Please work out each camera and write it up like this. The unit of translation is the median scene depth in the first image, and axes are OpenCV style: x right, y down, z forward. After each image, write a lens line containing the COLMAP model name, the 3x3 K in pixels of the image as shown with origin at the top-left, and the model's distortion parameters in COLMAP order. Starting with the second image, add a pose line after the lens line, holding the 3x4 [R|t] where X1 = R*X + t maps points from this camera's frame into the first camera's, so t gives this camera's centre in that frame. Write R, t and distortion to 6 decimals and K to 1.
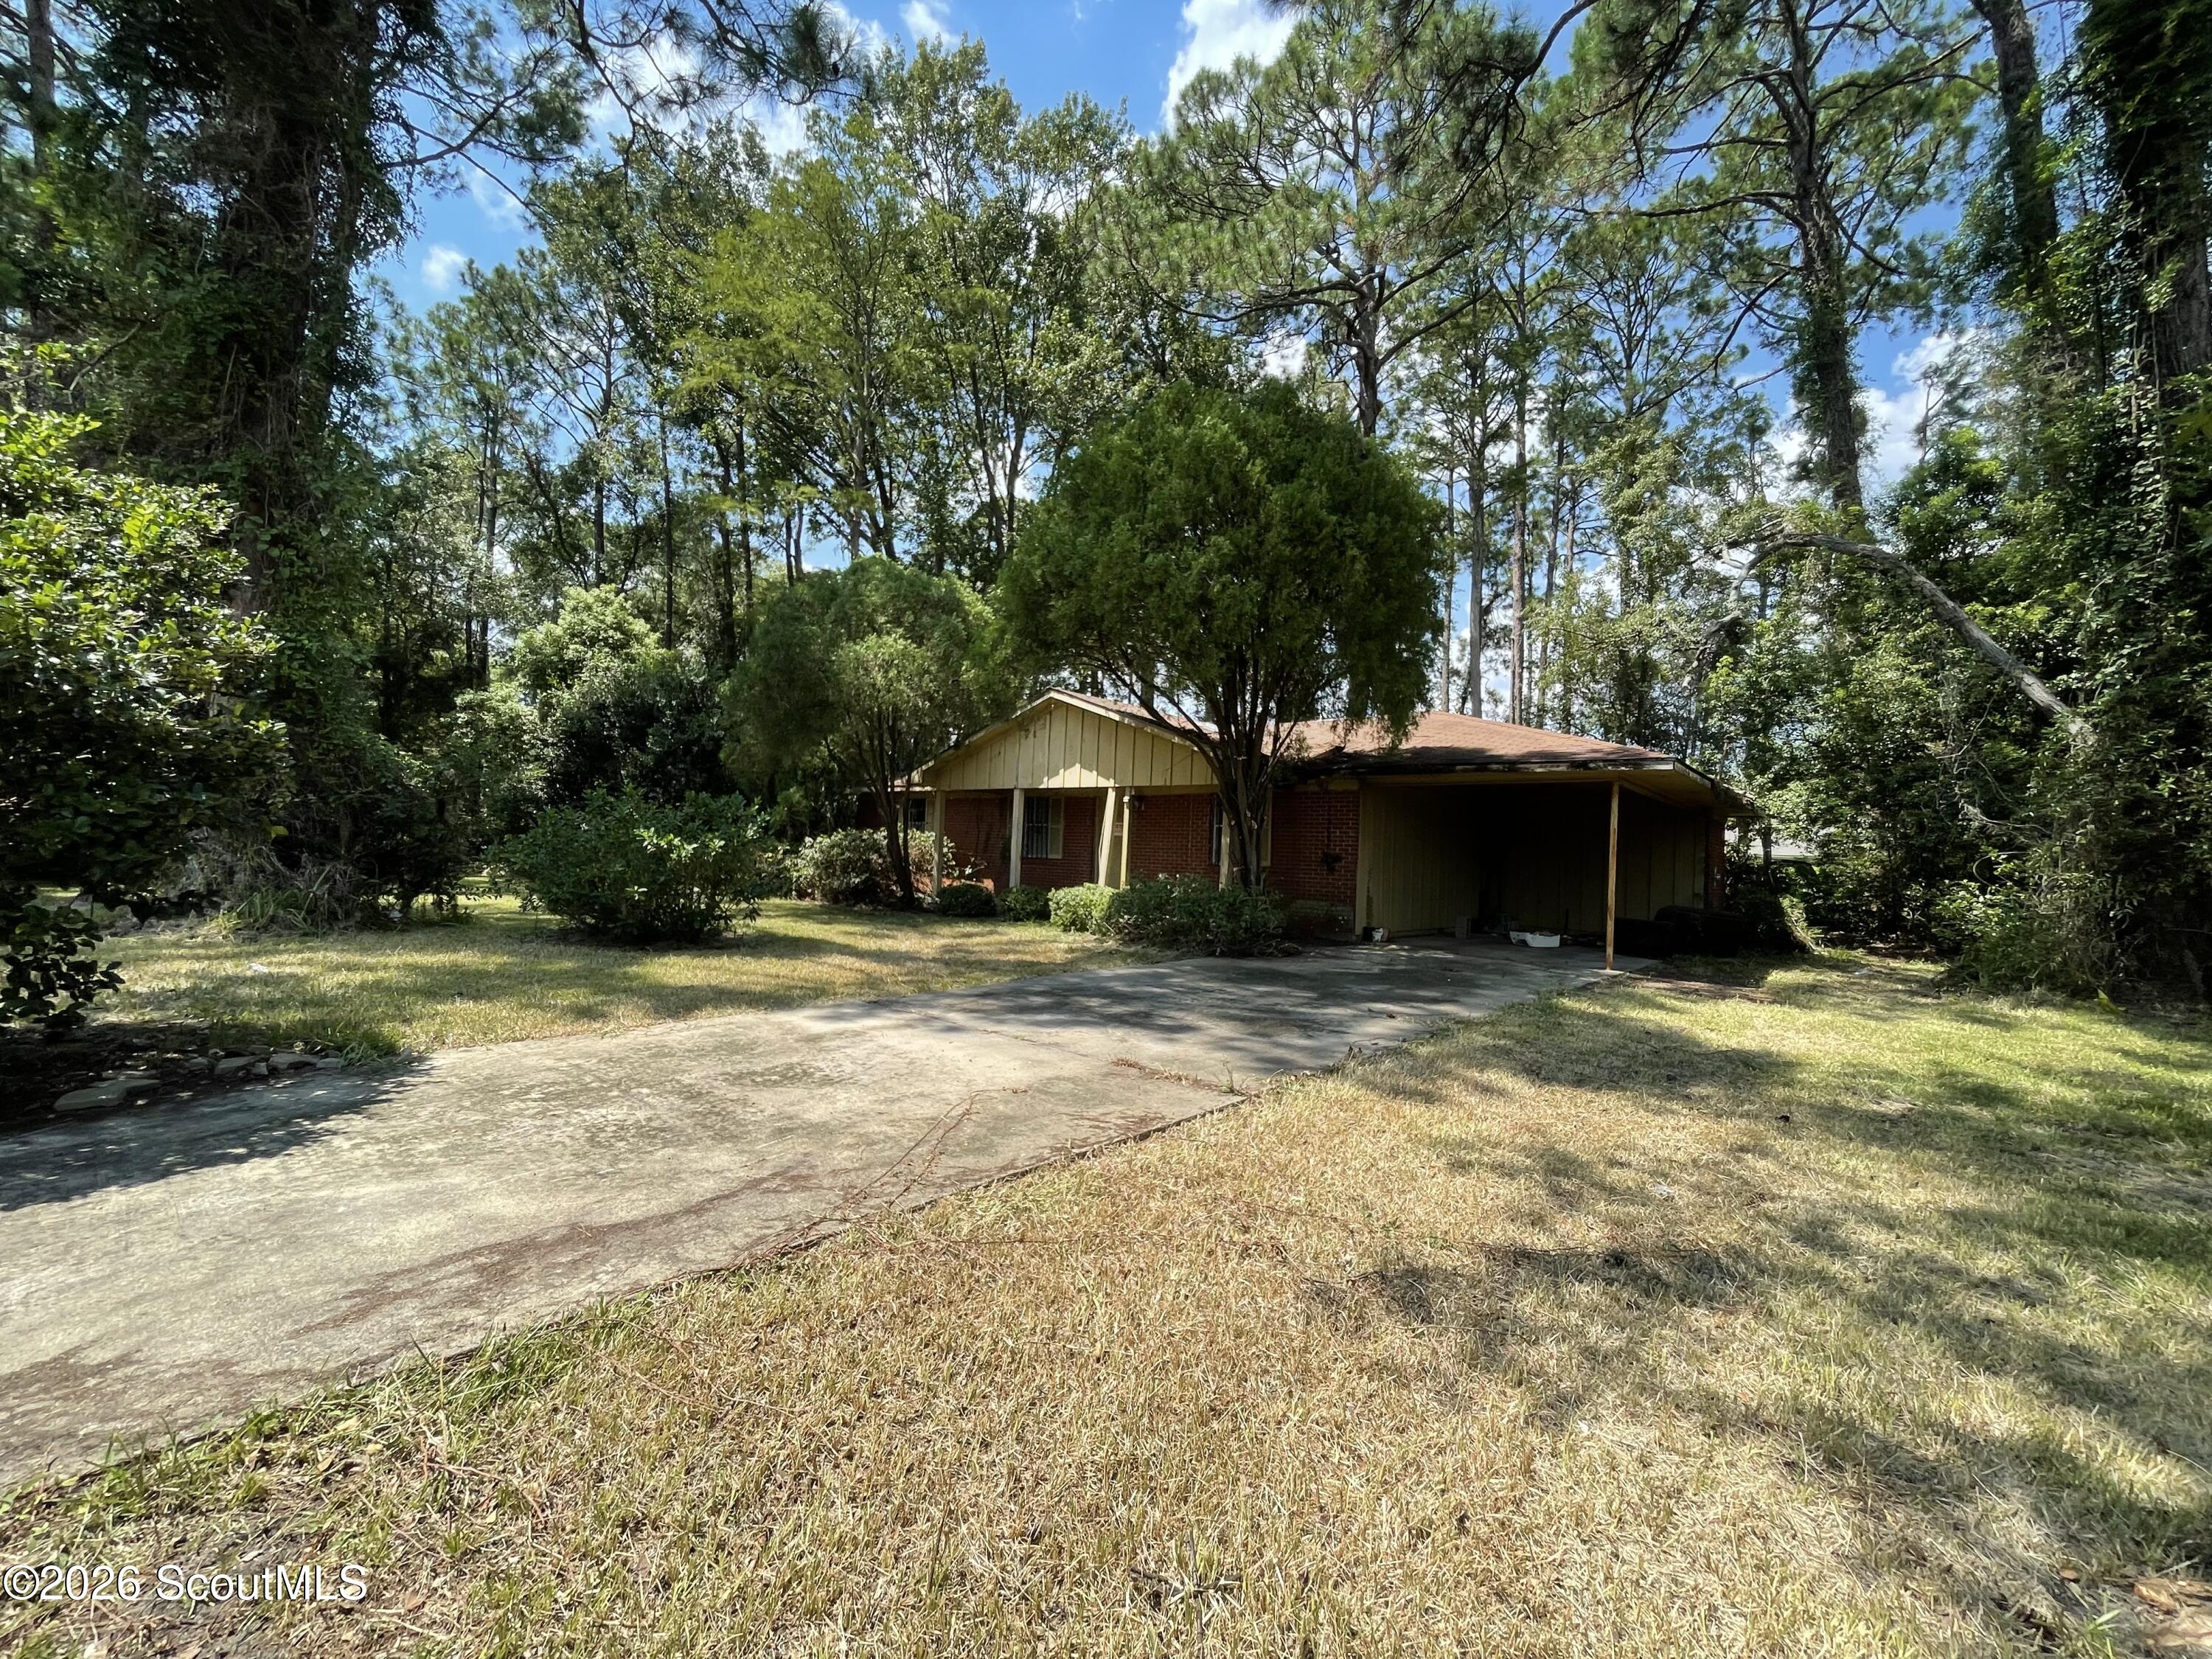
lens RADIAL K [[897.7, 0, 1106.0], [0, 897.7, 829.5], [0, 0, 1]] dist [-0.001065, -0.000155]
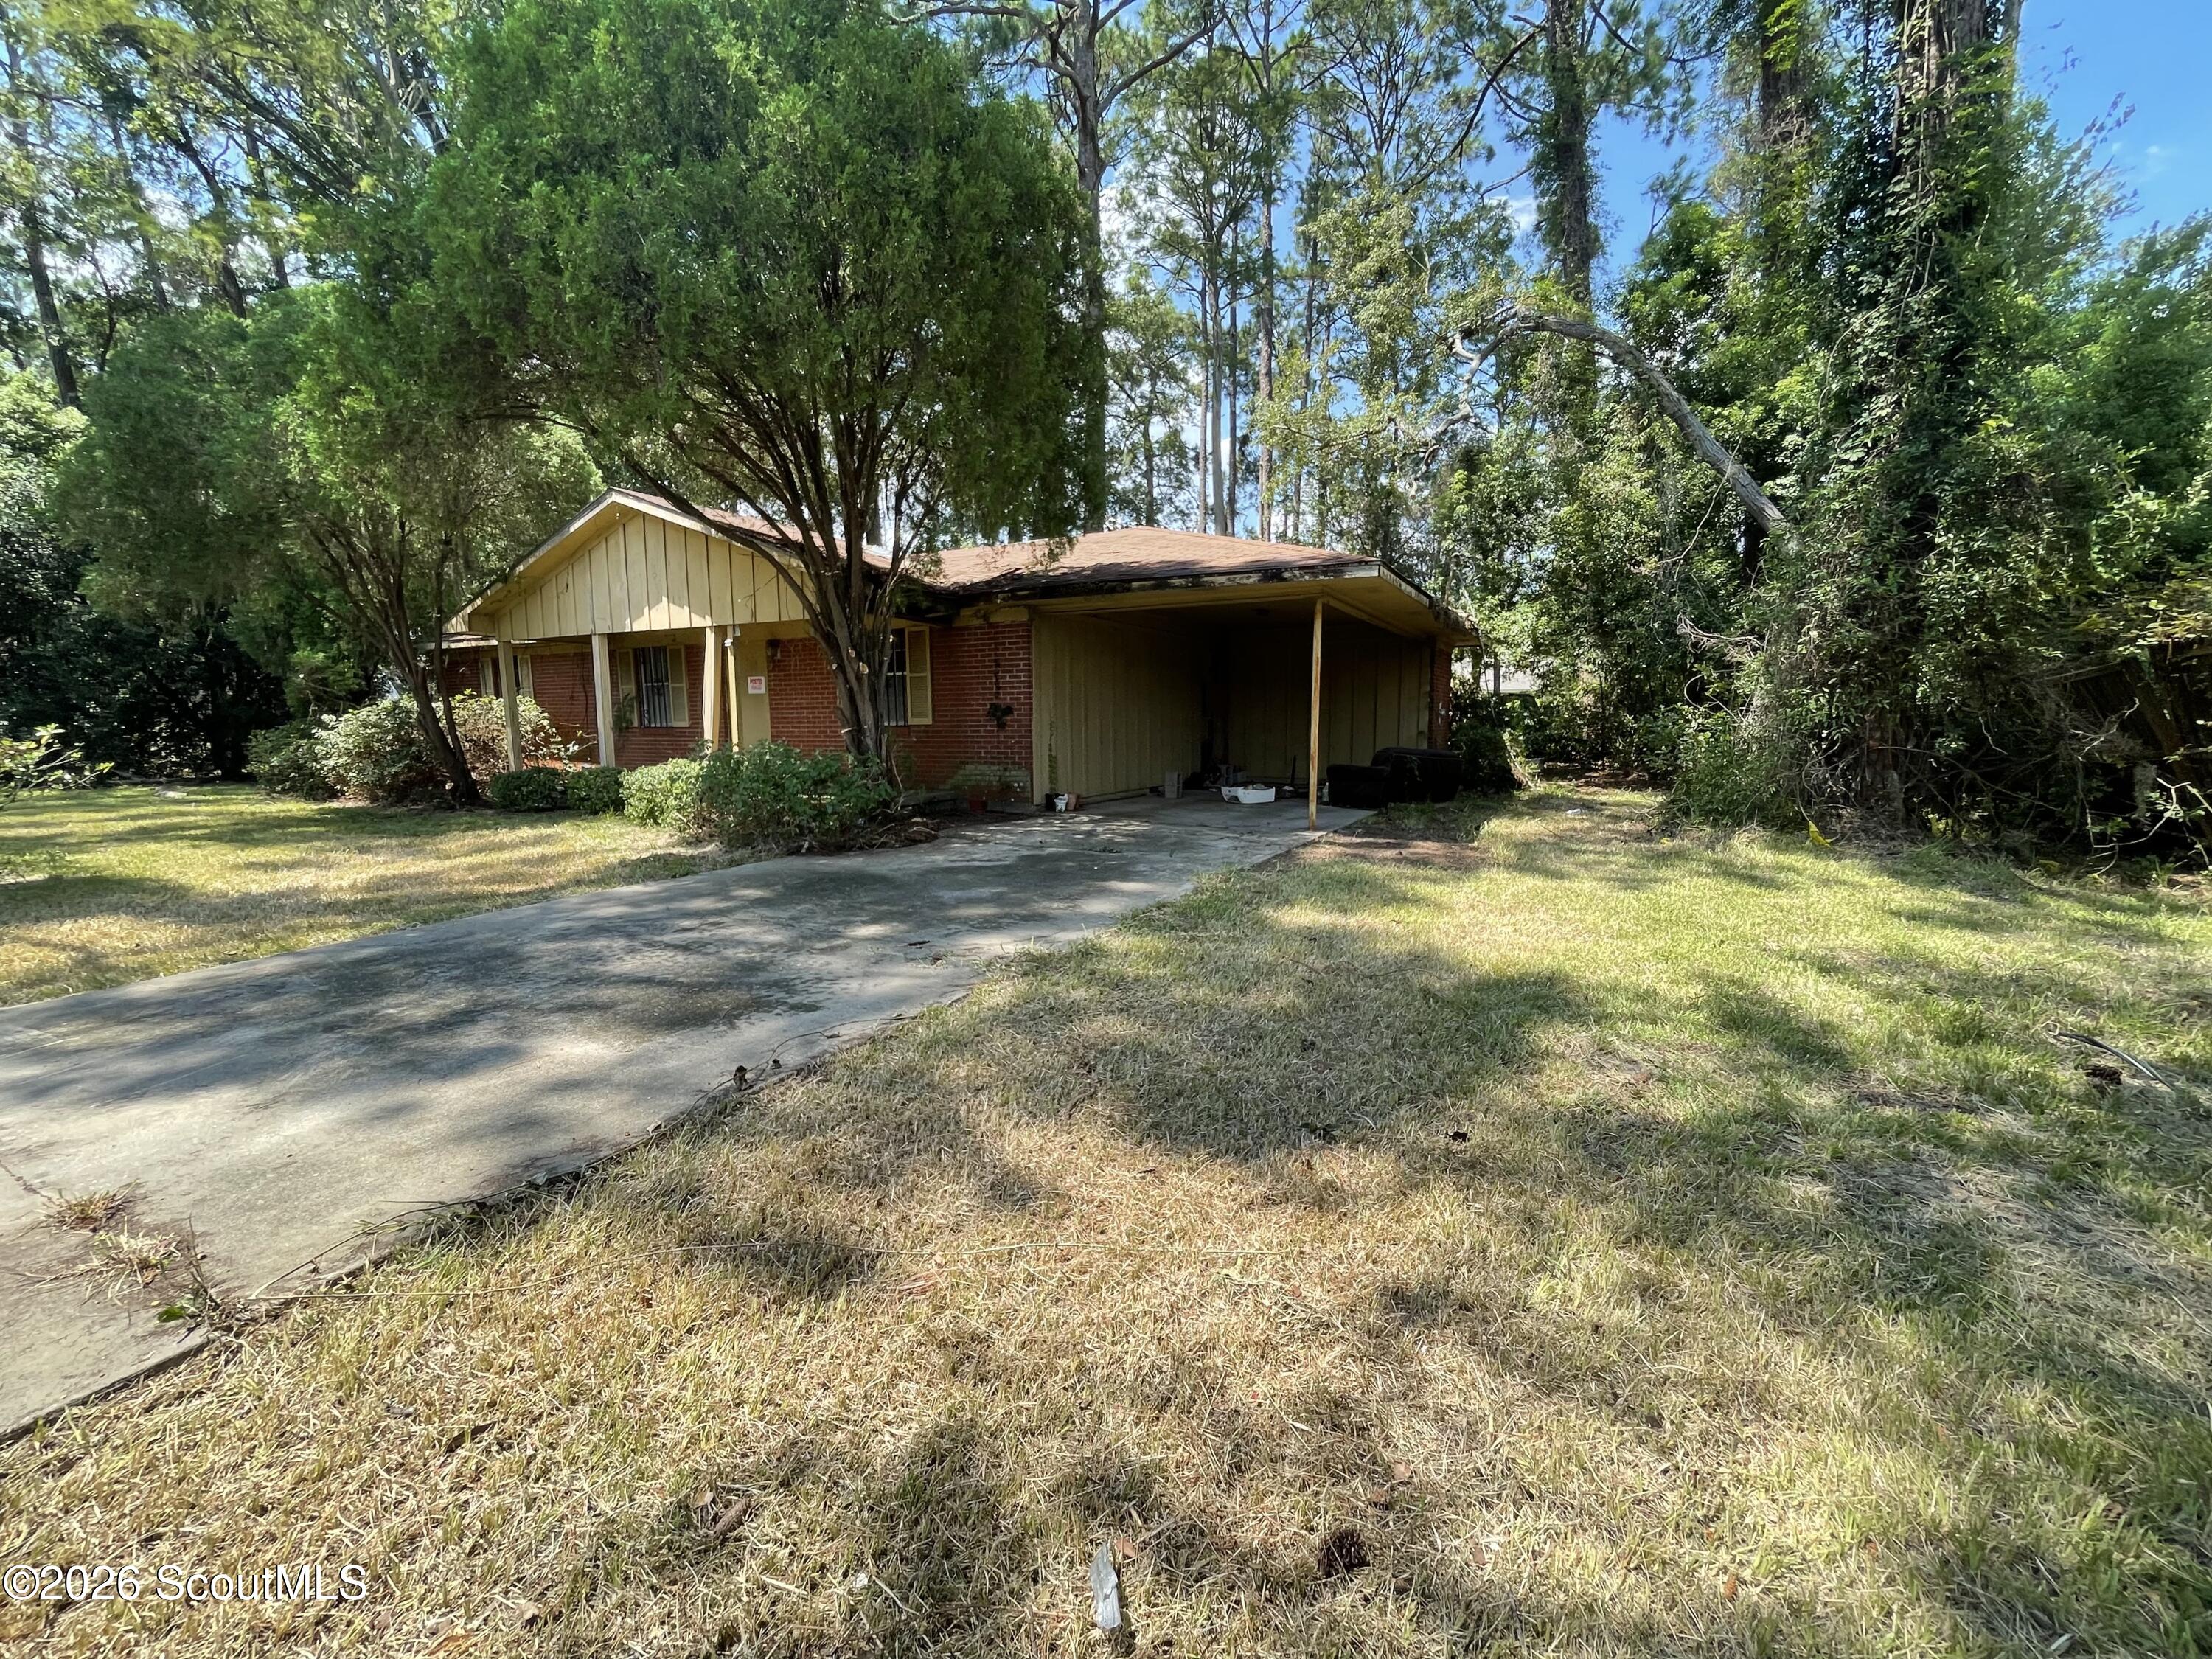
lens RADIAL K [[897.7, 0, 1106.0], [0, 897.7, 829.5], [0, 0, 1]] dist [-0.001065, -0.000155]
pose [[0.974074, -0.073818, 0.213847, 0.159461], [0.040282, 0.986755, 0.157135, 0.015033], [-0.222614, -0.144447, 0.964146, 0.197410]]
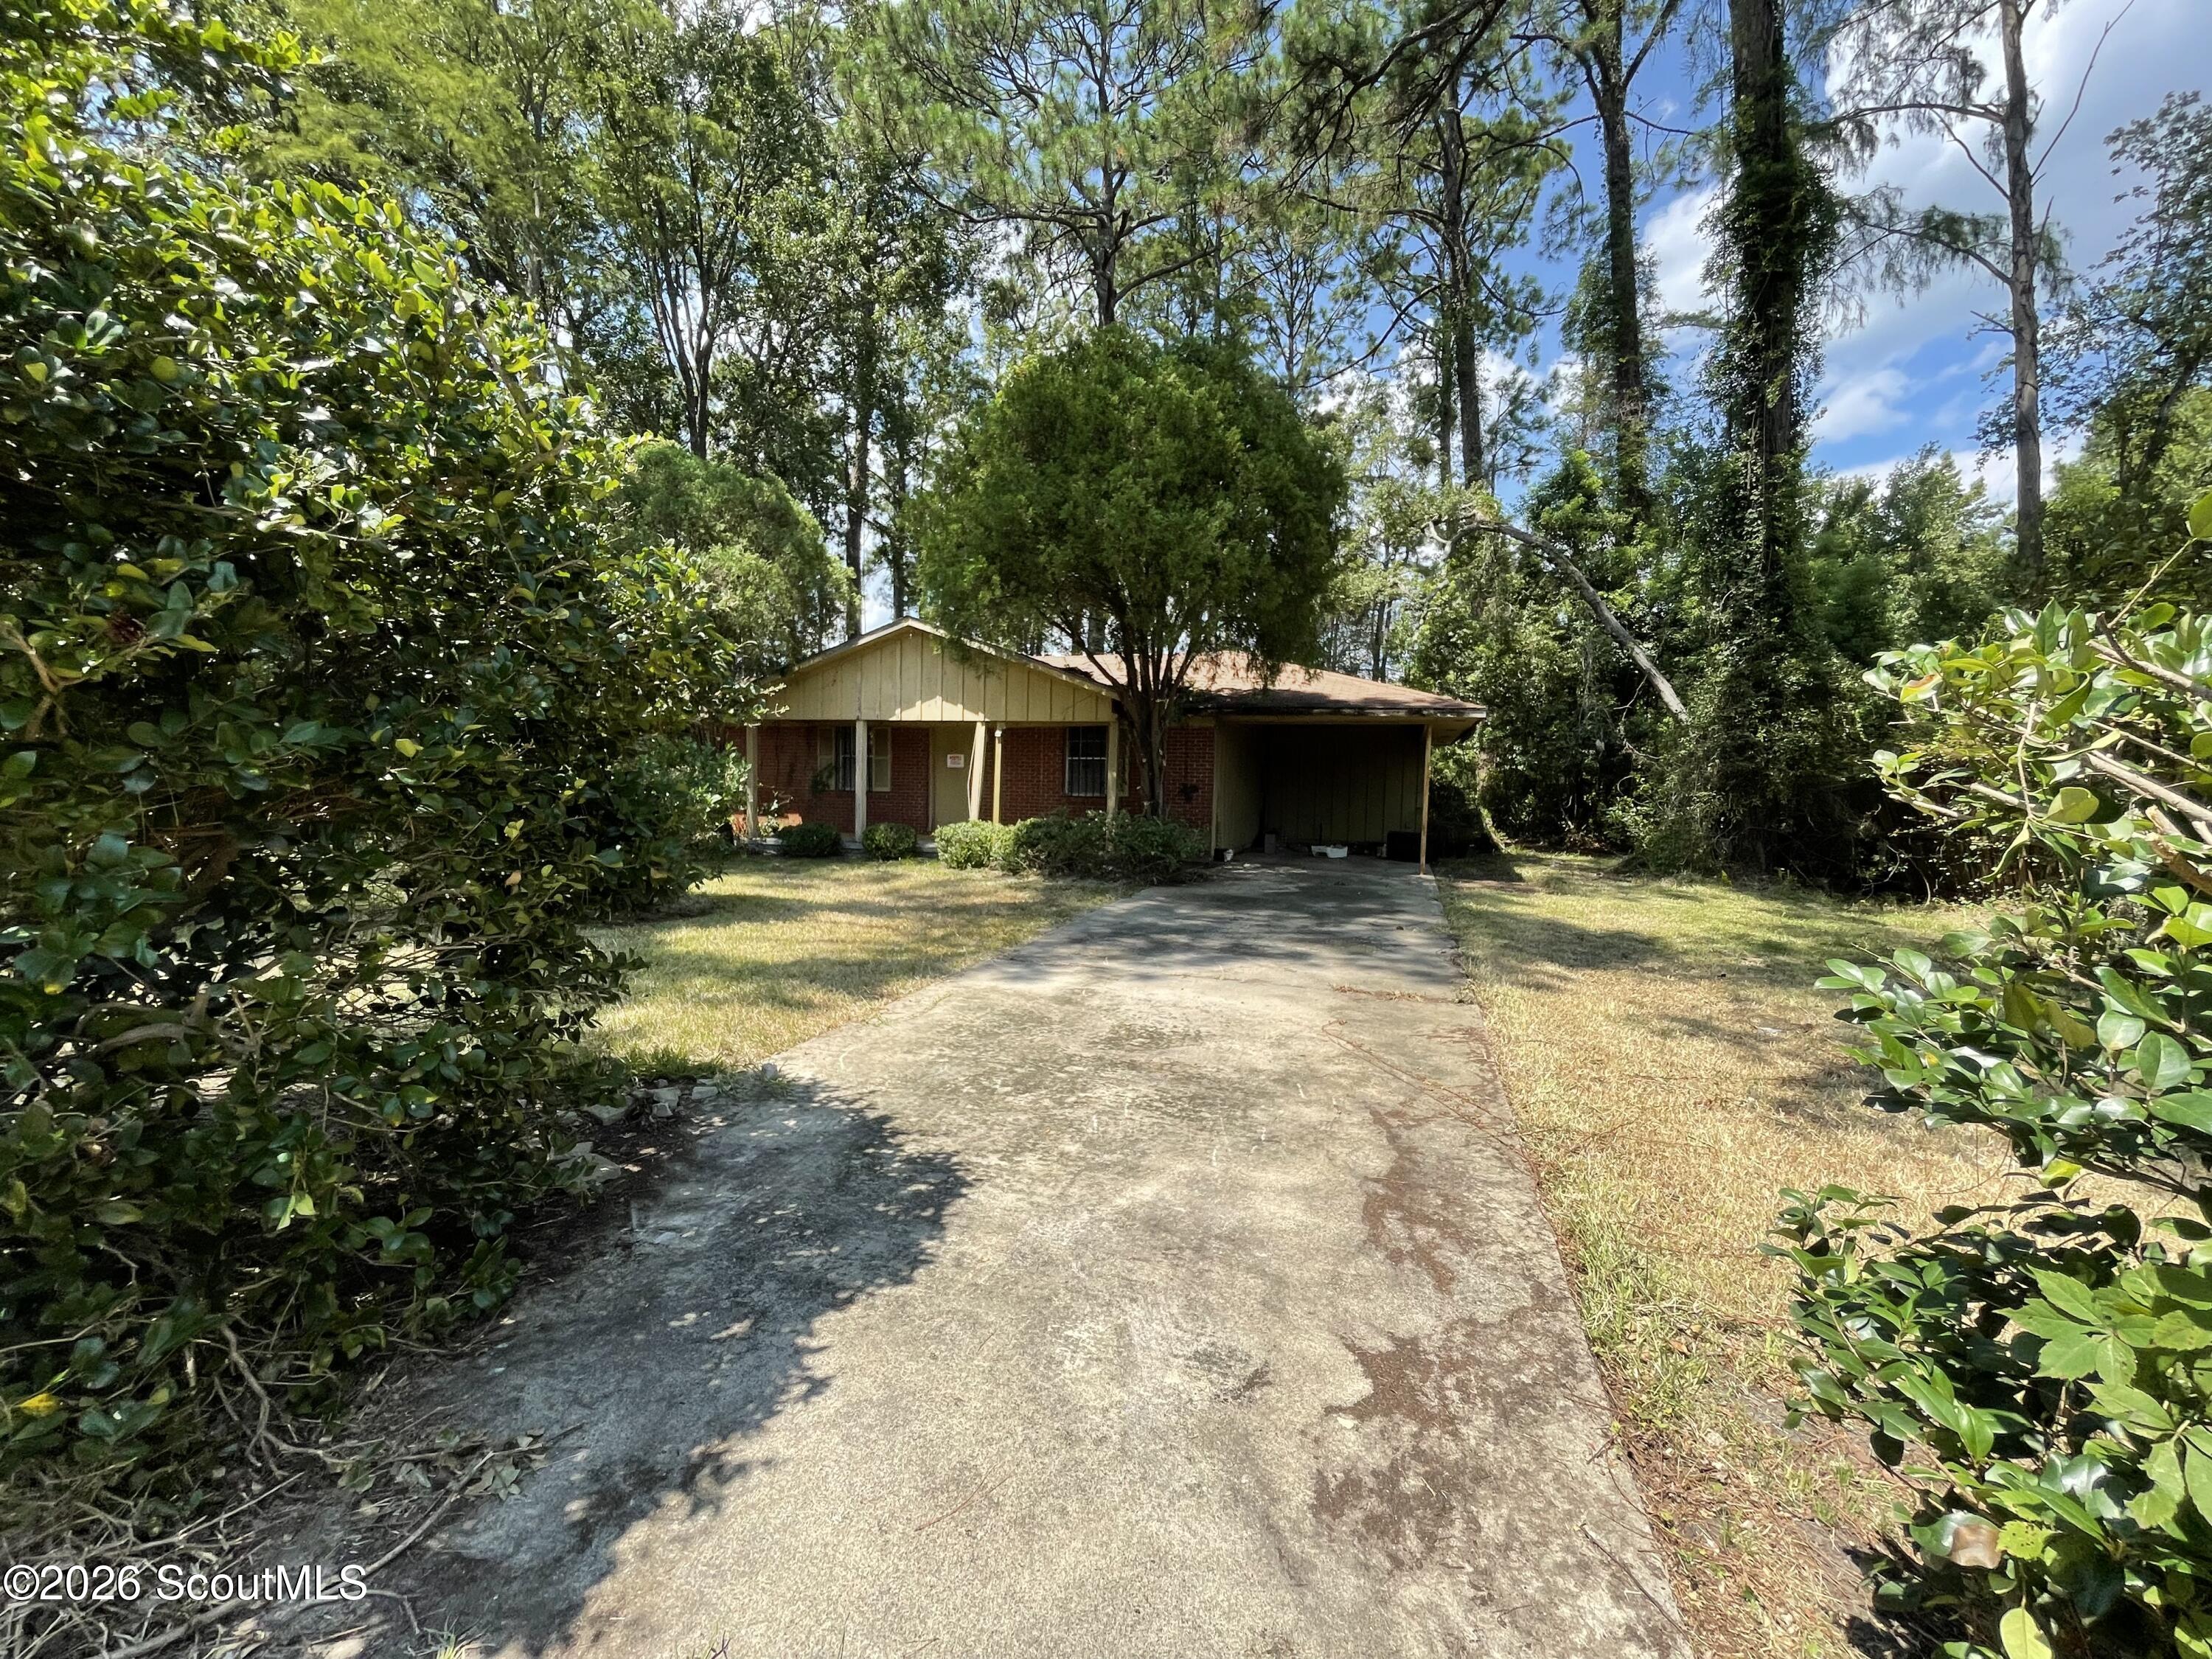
lens RADIAL K [[897.7, 0, 1106.0], [0, 897.7, 829.5], [0, 0, 1]] dist [-0.001065, -0.000155]
pose [[0.917103, -0.042074, 0.396424, -0.275658], [0.003687, 0.995268, 0.097103, -0.024803], [-0.398634, -0.087592, 0.912918, 0.024345]]
